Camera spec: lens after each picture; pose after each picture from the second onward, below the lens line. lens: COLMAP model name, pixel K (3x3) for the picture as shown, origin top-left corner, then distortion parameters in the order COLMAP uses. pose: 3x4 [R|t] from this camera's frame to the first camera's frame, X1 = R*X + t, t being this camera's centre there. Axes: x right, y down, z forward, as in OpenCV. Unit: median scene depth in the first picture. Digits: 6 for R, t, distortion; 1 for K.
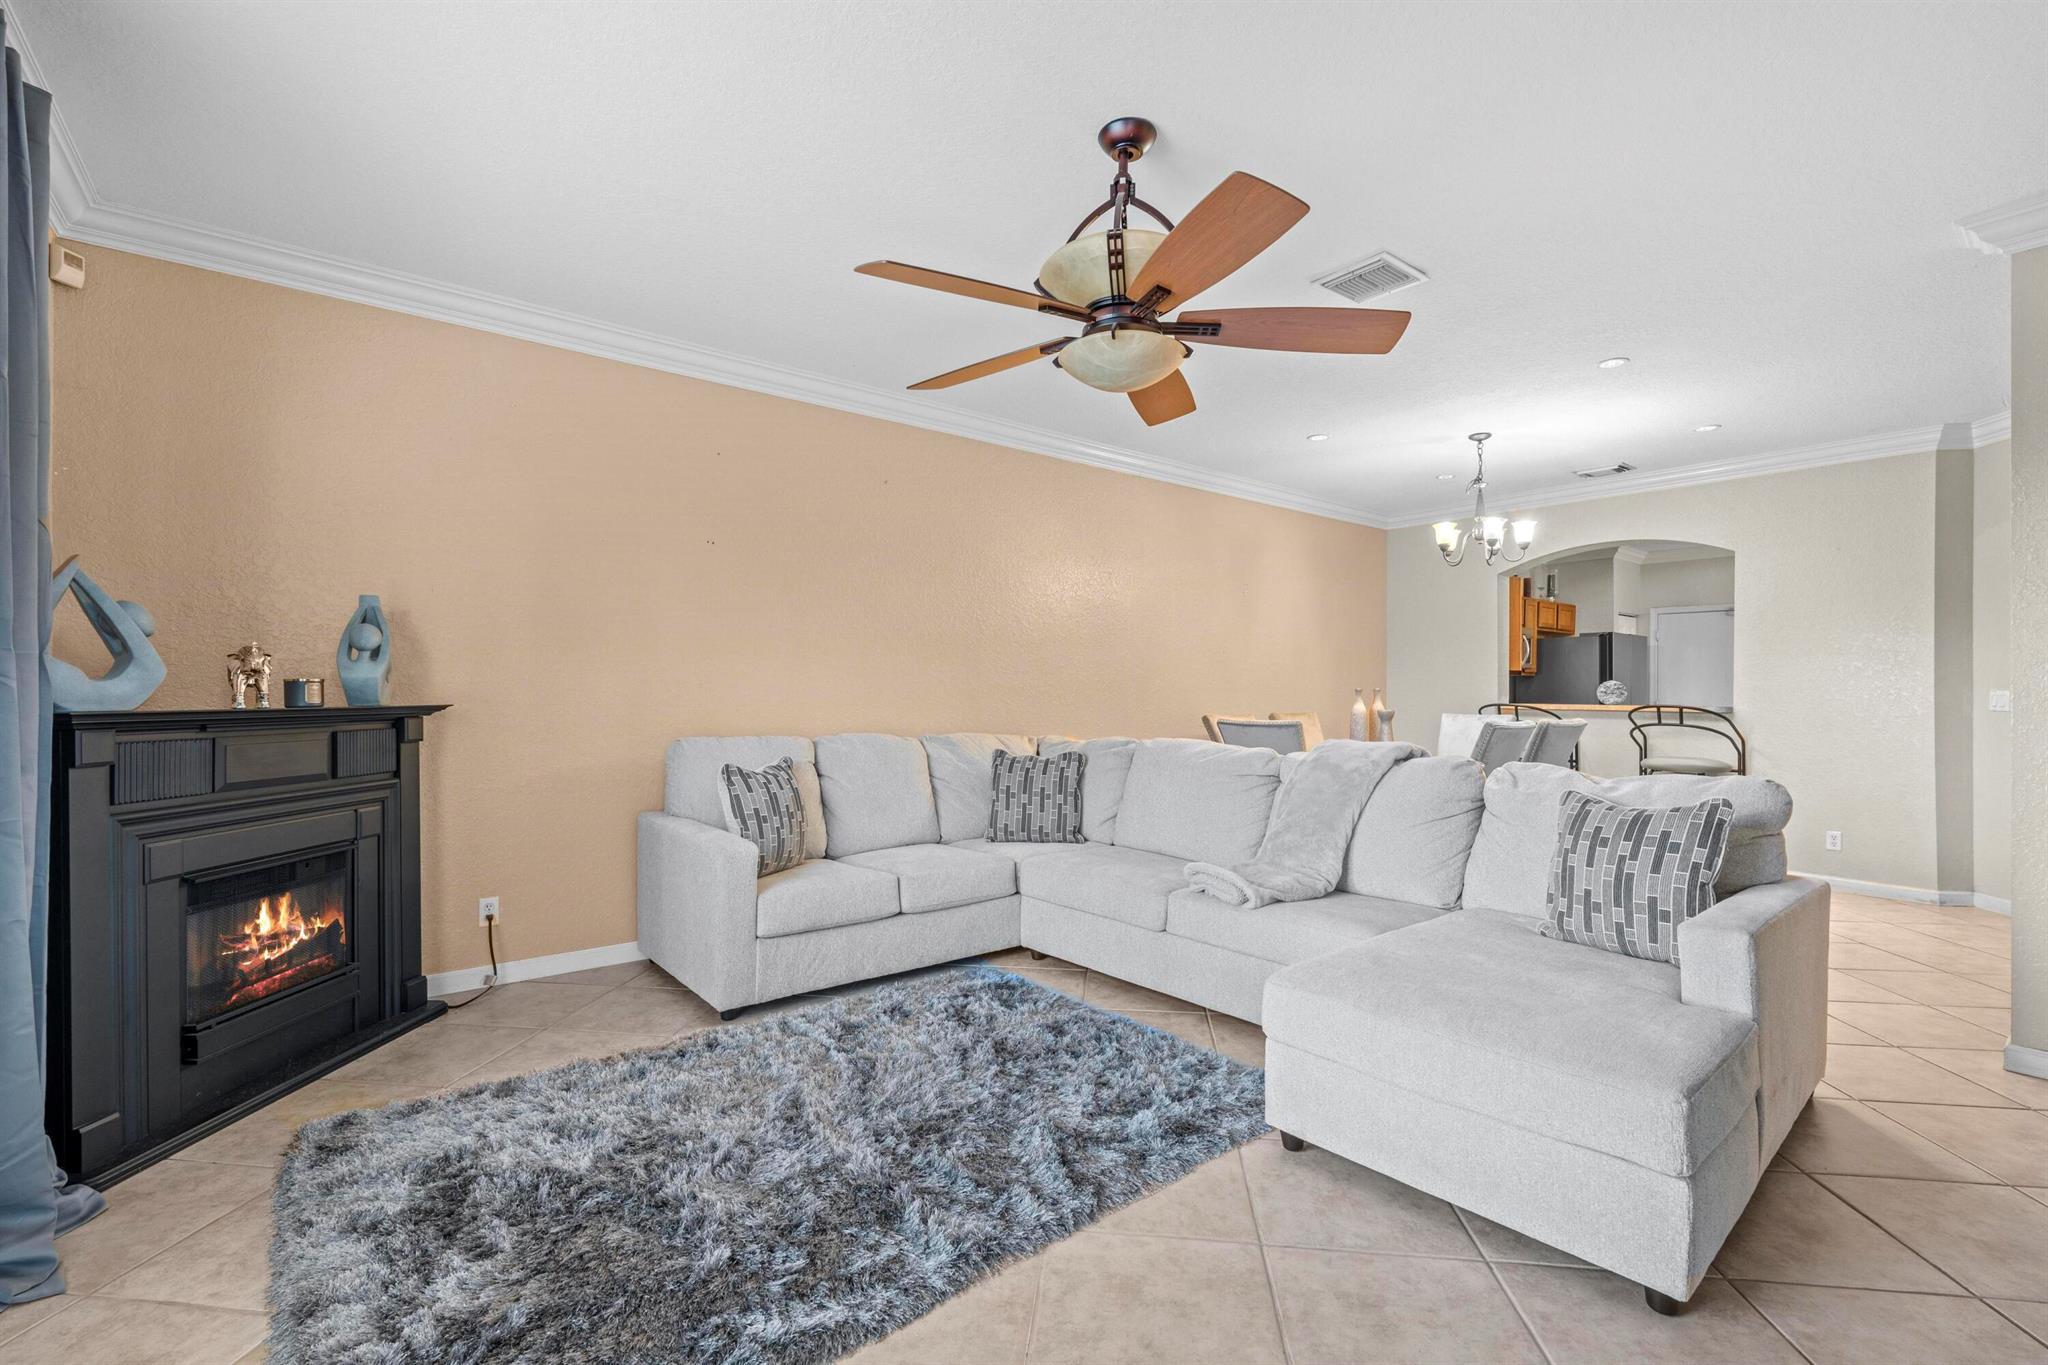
lens RADIAL K [[906.4, 0, 1024.0], [0, 906.4, 682.5], [0, 0, 1]] dist [0.001743, 0.001171]
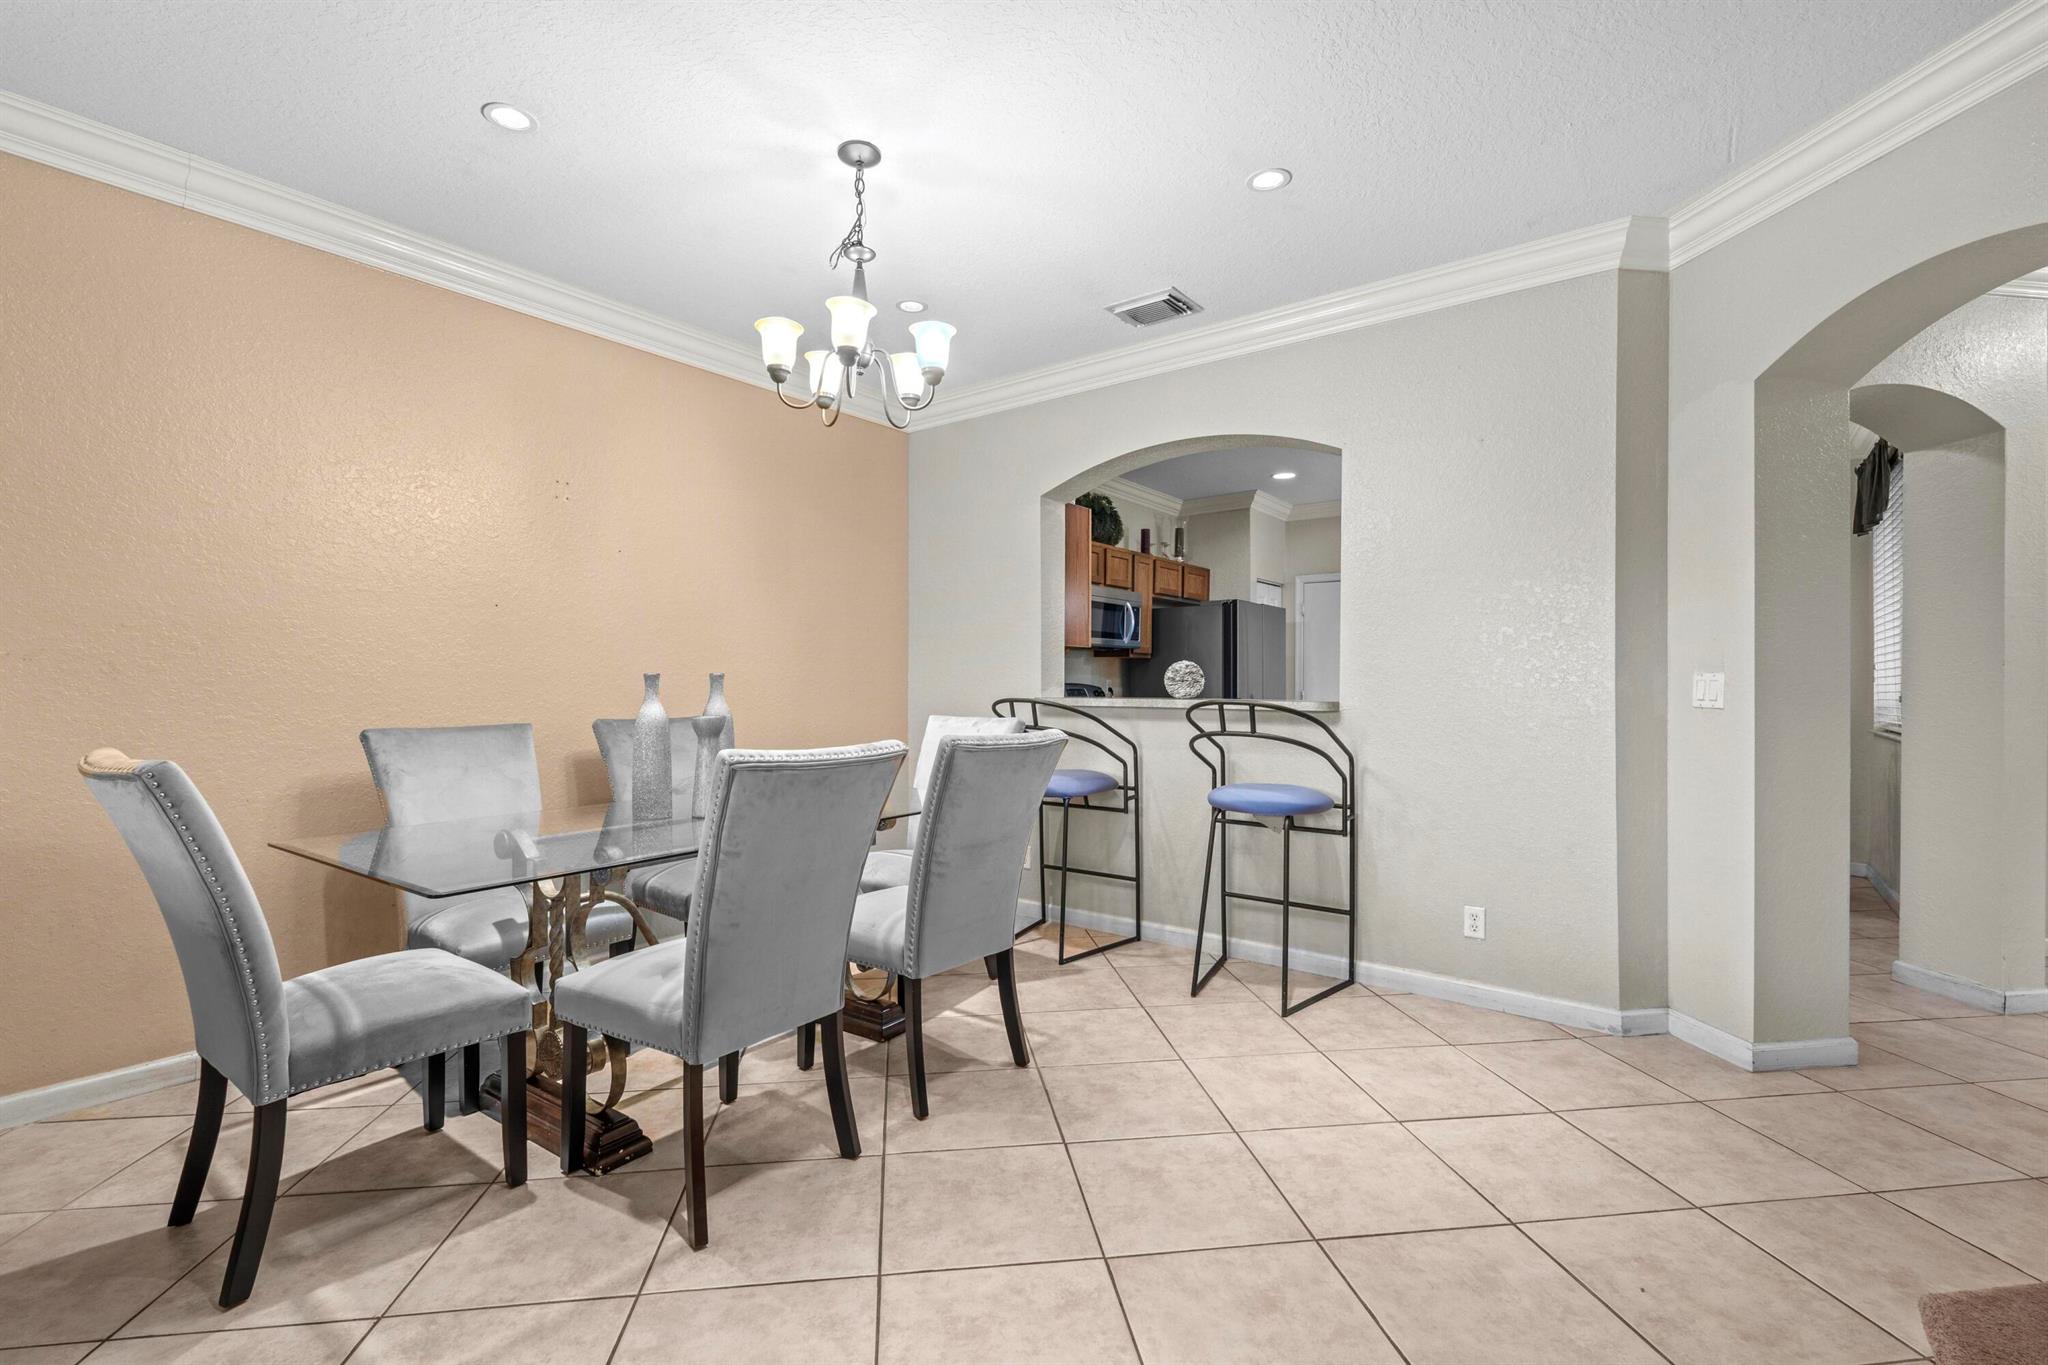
lens RADIAL K [[906.4, 0, 1024.0], [0, 906.4, 682.5], [0, 0, 1]] dist [0.001743, 0.001171]
pose [[0.970404, -0.004825, 0.241439, 0.442644], [0.002759, 0.999957, 0.008896, 0.007968], [-0.241471, -0.007967, 0.970375, 0.473850]]
